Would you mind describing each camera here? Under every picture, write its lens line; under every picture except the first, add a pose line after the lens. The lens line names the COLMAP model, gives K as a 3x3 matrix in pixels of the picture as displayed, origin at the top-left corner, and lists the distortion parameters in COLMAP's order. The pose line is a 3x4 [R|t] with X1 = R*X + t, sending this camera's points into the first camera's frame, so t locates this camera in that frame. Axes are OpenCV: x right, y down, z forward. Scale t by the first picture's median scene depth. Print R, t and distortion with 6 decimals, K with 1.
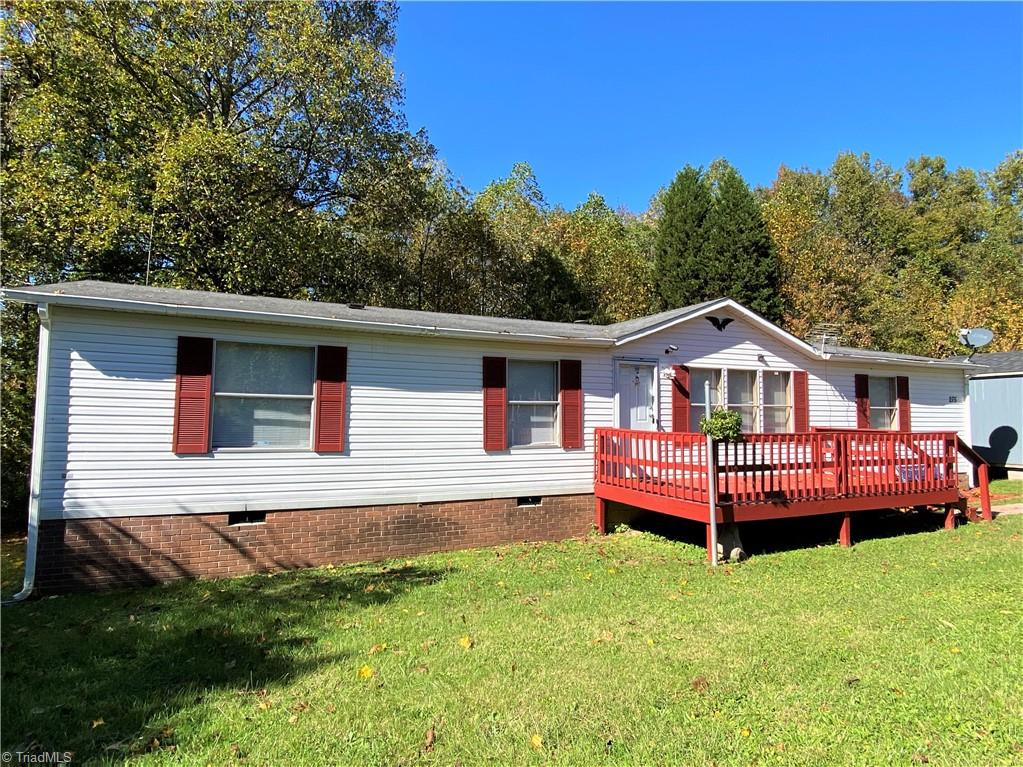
lens RADIAL K [[607.9, 0, 541.7], [0, 607.9, 377.1], [0, 0, 1]] dist [0.000520, -0.012813]
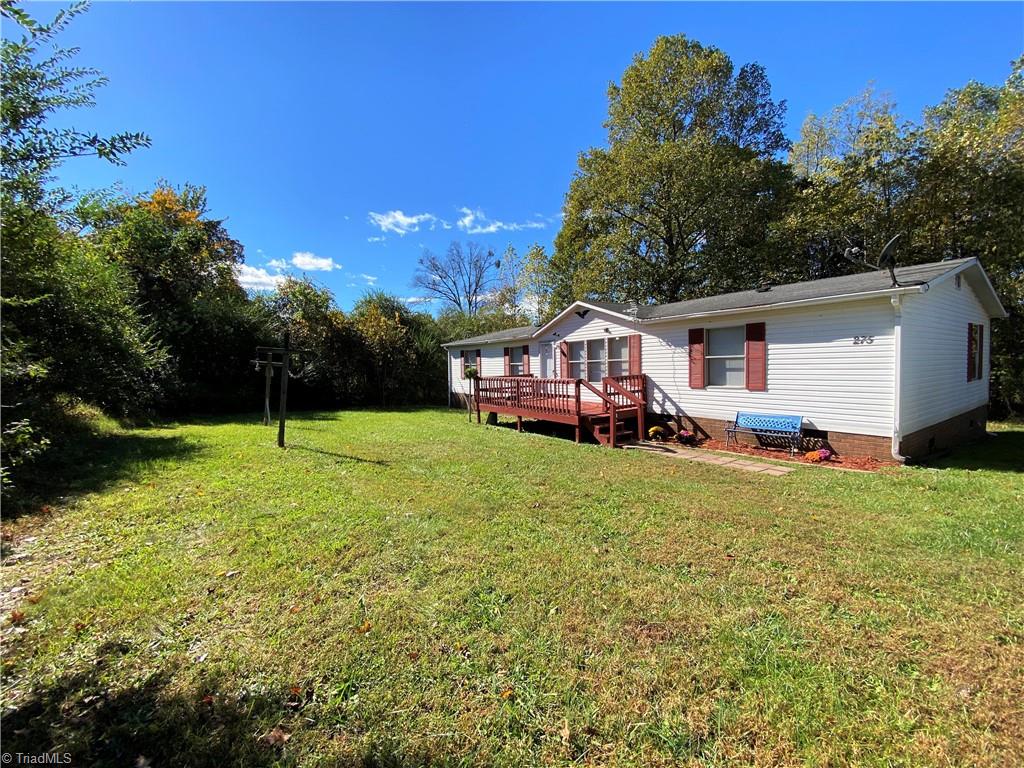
lens RADIAL K [[412.6, 0, 498.8], [0, 412.6, 383.1], [0, 0, 1]] dist [-0.014880, -0.006945]
pose [[0.131159, 0.022105, -0.991115, 1.486285], [0.072242, 0.996880, 0.031794, 0.054392], [0.988726, -0.075770, 0.129153, 0.633956]]
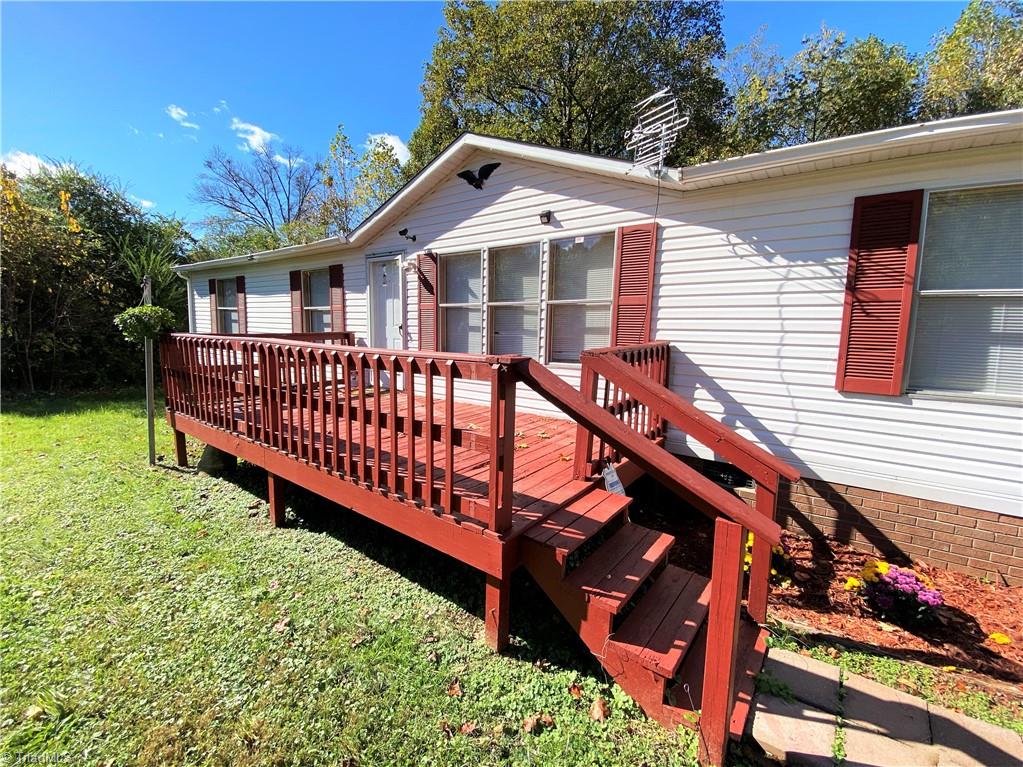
lens RADIAL K [[438.0, 0, 511.9], [0, 438.0, 389.5], [0, 0, 1]] dist [0.020134, -0.001615]
pose [[0.471987, 0.113448, -0.874276, 0.785311], [0.024626, 0.989602, 0.141708, 0.073952], [0.881262, -0.088415, 0.464285, 0.833643]]
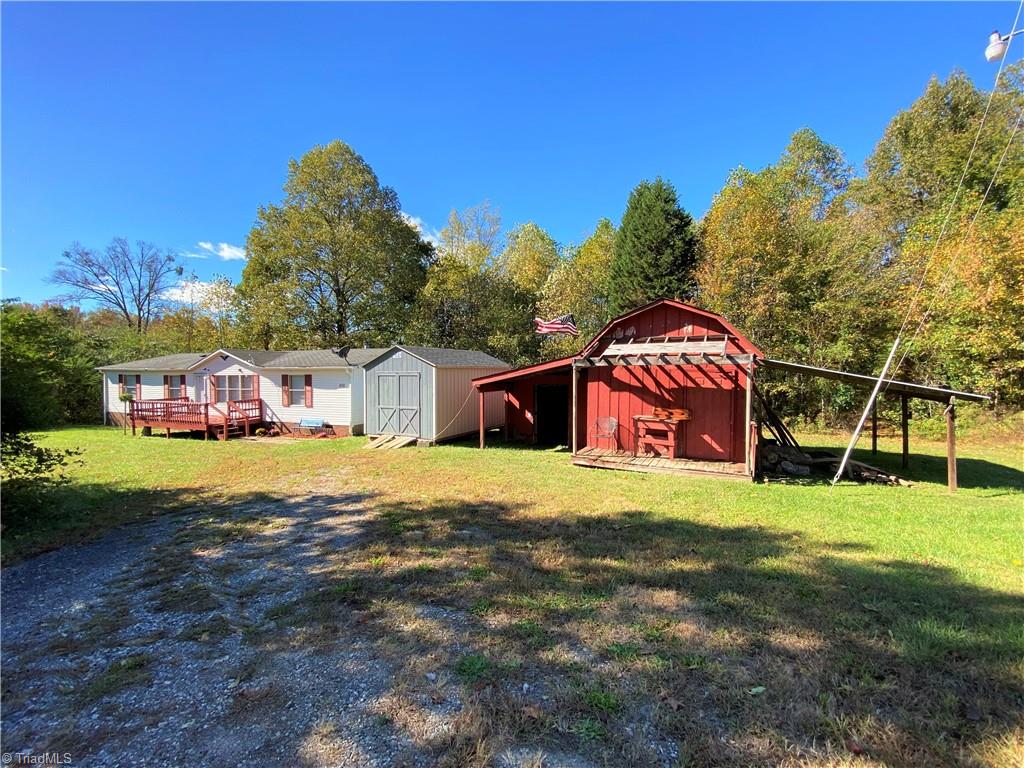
lens RADIAL K [[412.6, 0, 521.0], [0, 412.6, 378.6], [0, 0, 1]] dist [-0.014880, -0.006945]
pose [[0.724783, -0.009219, -0.688916, 2.520323], [0.047446, 0.998205, 0.036559, -0.004755], [0.687342, -0.059184, 0.723919, 0.633412]]
